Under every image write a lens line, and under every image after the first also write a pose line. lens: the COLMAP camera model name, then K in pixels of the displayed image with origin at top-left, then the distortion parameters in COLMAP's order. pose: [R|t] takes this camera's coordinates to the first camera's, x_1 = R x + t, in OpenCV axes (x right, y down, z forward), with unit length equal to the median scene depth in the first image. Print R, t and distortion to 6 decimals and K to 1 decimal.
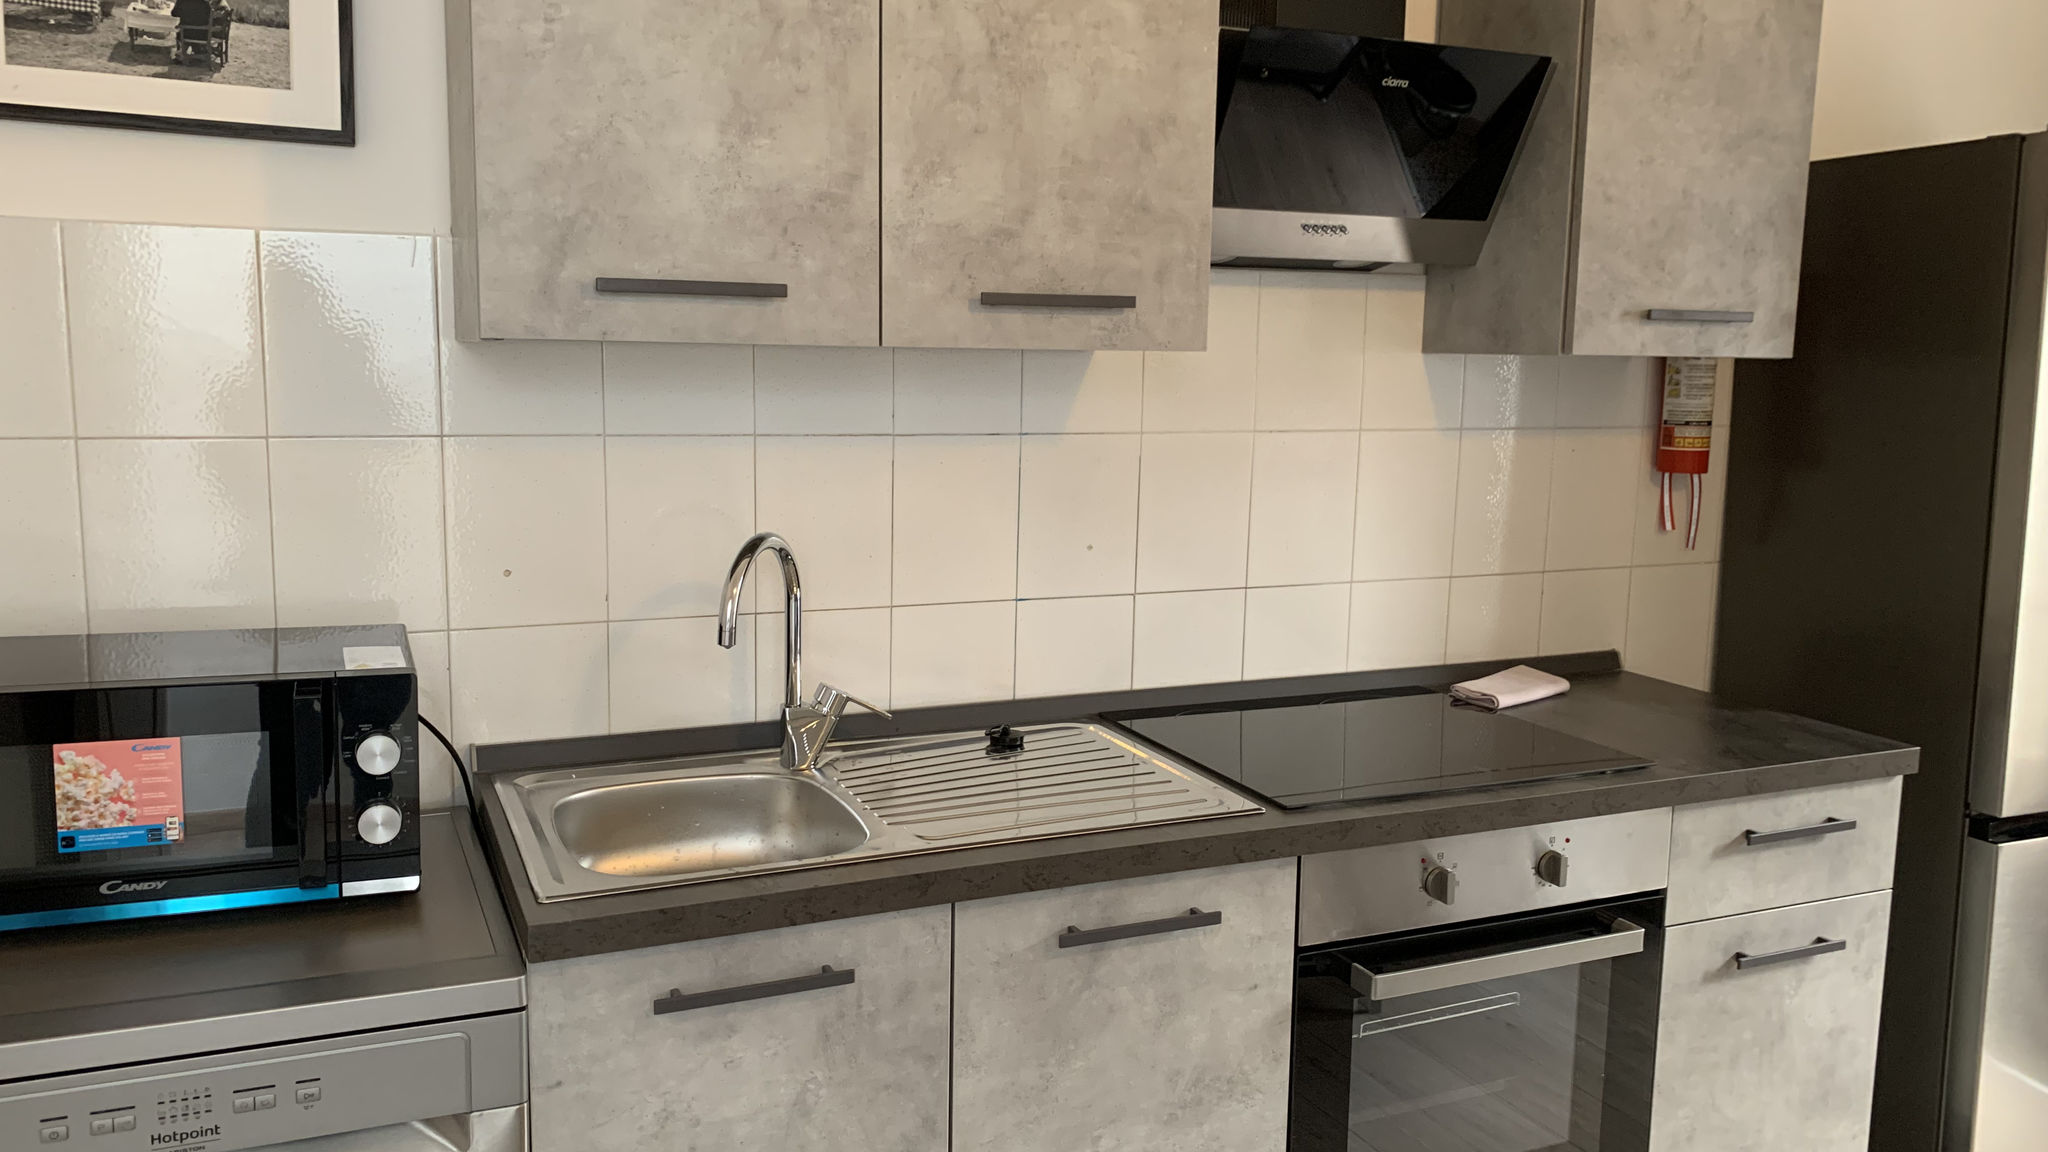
lens RADIAL K [[1542.3, 0, 1009.6], [0, 1542.3, 564.8], [0, 0, 1]] dist [0.097668, -0.150392]
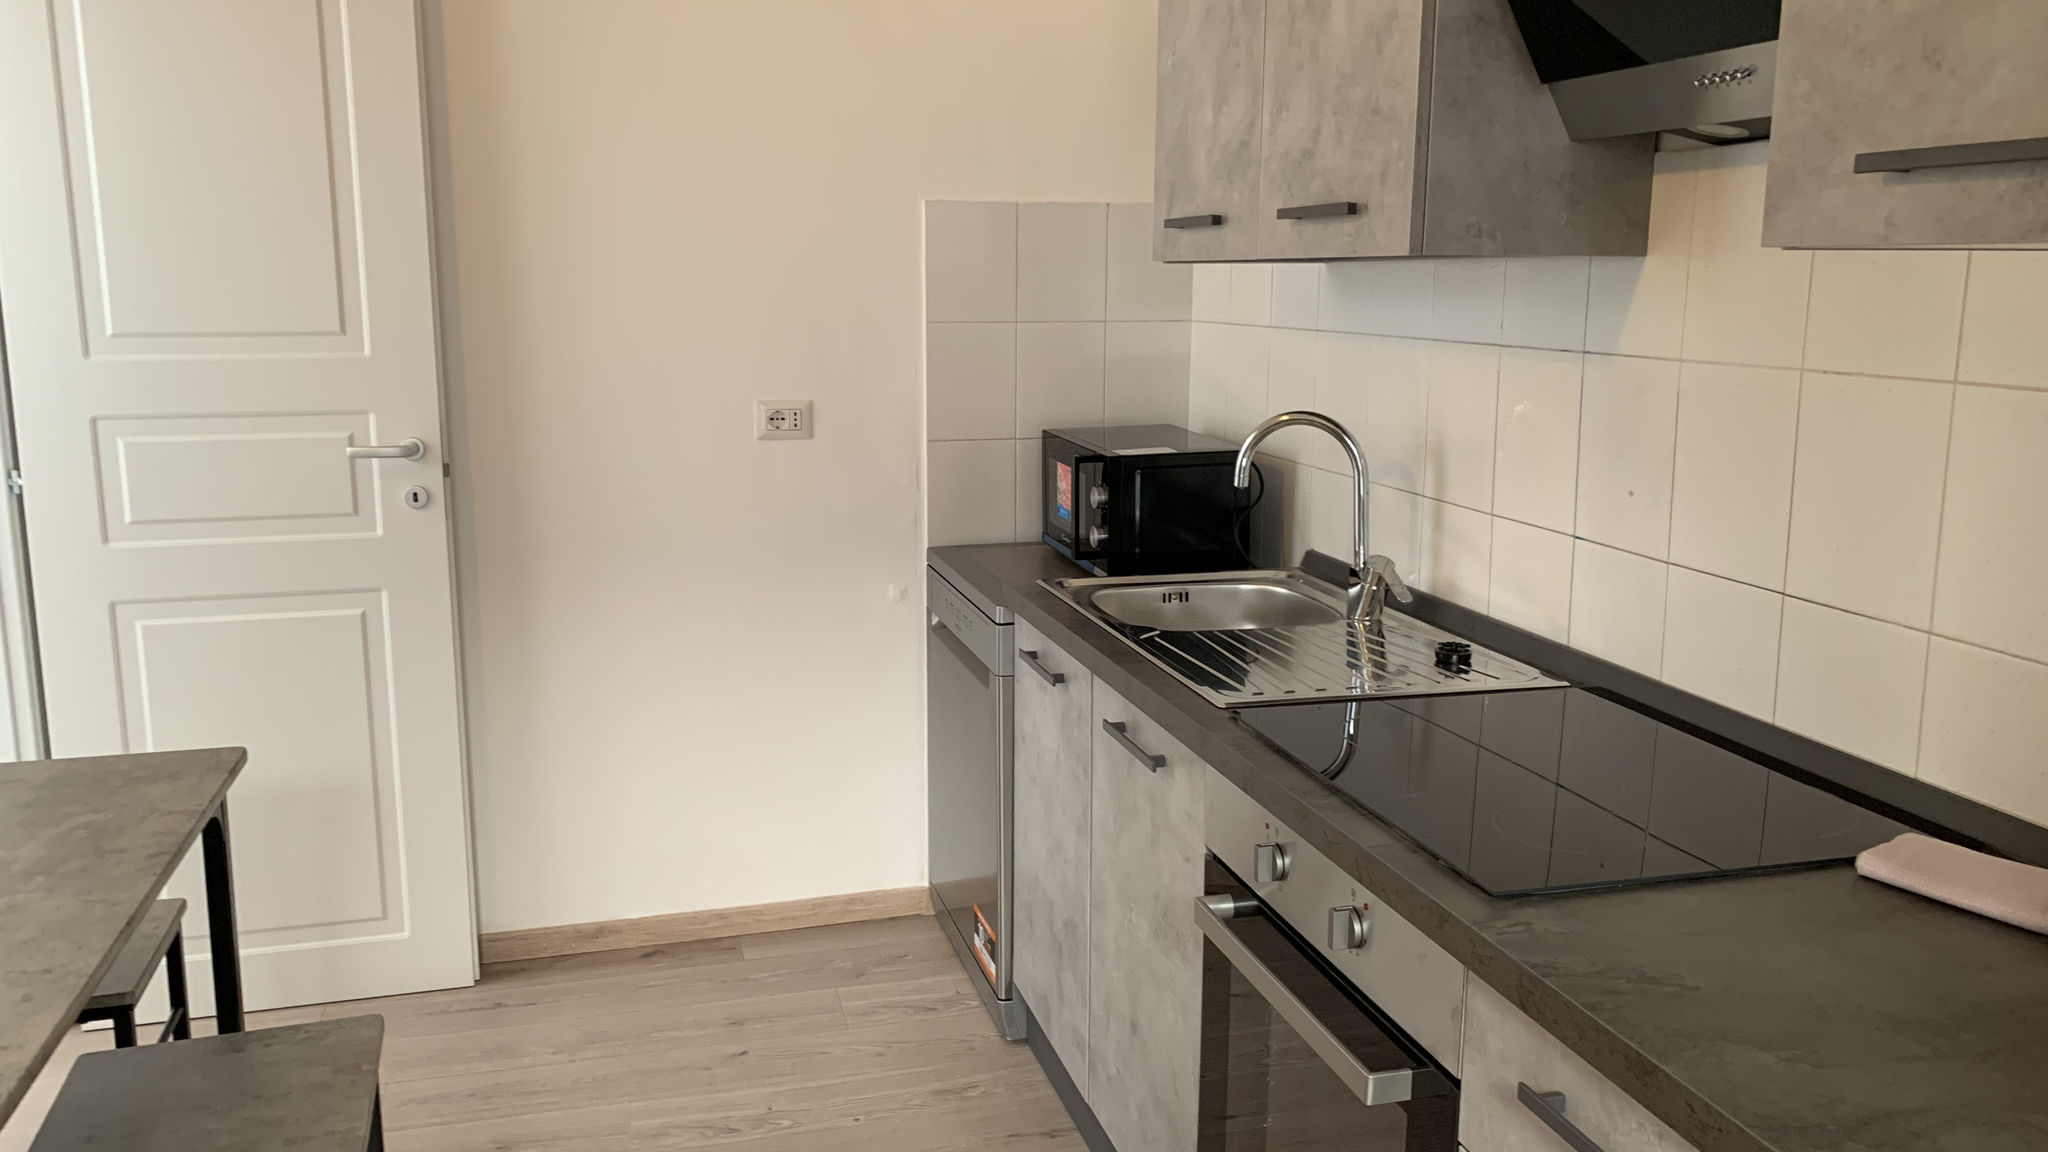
lens RADIAL K [[1559.6, 0, 1024.7], [0, 1559.6, 549.3], [0, 0, 1]] dist [0.057101, -0.073592]
pose [[-0.150087, 0.156914, -0.976141, 1.144134], [-0.147779, 0.972673, 0.179078, -0.104218], [0.977566, 0.171131, -0.122796, 0.953957]]
